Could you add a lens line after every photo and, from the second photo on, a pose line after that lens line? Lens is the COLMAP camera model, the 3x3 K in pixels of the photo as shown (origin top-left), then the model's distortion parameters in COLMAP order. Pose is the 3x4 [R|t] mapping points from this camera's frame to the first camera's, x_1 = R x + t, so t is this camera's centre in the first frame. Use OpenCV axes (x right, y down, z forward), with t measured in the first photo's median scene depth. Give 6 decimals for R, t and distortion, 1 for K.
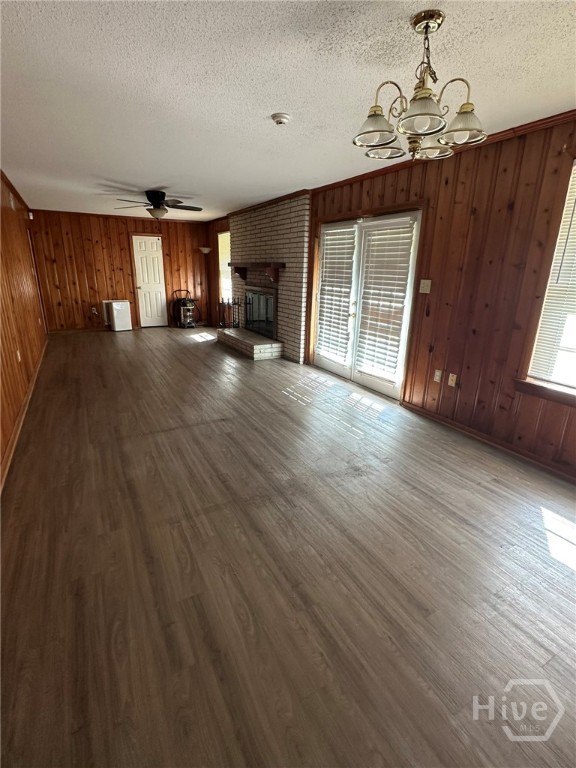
lens RADIAL K [[372.4, 0, 287.3], [0, 372.4, 383.0], [0, 0, 1]] dist [-0.004869, 0.000779]
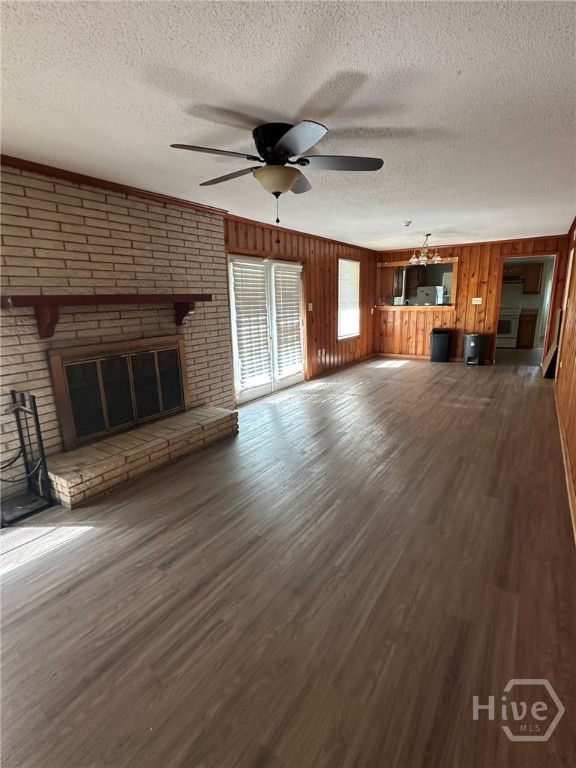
lens RADIAL K [[372.4, 0, 288.1], [0, 372.4, 383.8], [0, 0, 1]] dist [-0.004869, 0.000779]
pose [[-0.462776, -0.207236, 0.861911, -0.894489], [0.276070, 0.890248, 0.362277, -0.461778], [-0.842391, 0.405601, -0.354774, 1.424230]]
